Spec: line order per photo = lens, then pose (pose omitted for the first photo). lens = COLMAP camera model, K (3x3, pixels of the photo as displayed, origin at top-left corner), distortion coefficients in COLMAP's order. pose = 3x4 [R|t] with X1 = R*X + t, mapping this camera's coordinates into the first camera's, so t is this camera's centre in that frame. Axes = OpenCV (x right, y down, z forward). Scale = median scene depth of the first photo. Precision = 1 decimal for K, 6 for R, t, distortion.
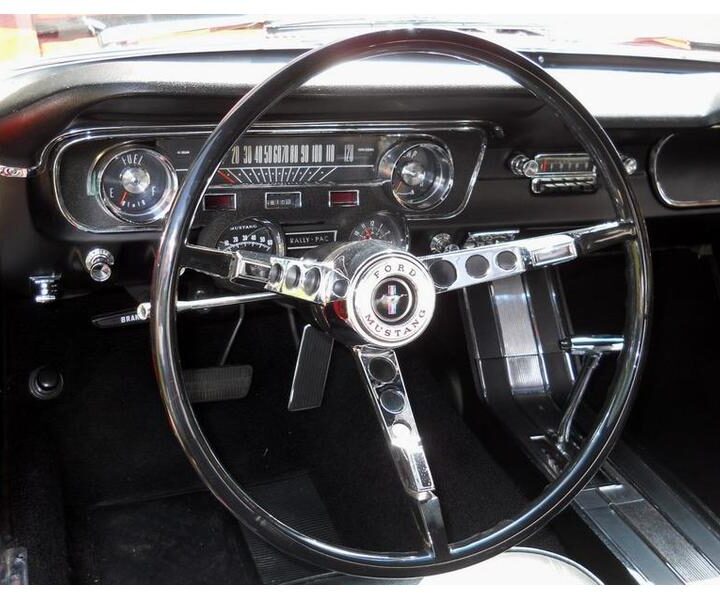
lens RADIAL K [[896.7, 0, 374.2], [0, 896.7, 269.3], [0, 0, 1]] dist [-0.011387, -0.088622]
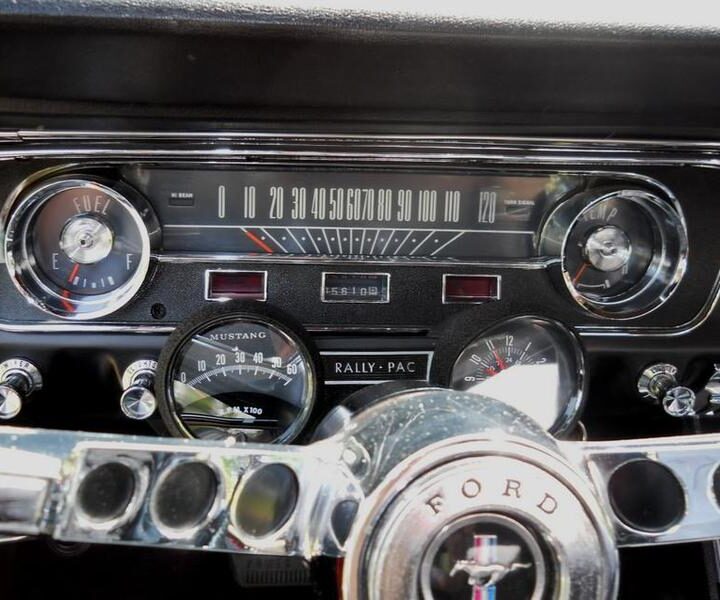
lens RADIAL K [[896.7, 0, 374.2], [0, 896.7, 269.3], [0, 0, 1]] dist [-0.011387, -0.088622]
pose [[0.967600, 0.035489, -0.249981, 0.044141], [-0.062285, 0.993025, -0.100108, -0.033884], [0.244685, 0.112435, 0.963062, 0.472499]]
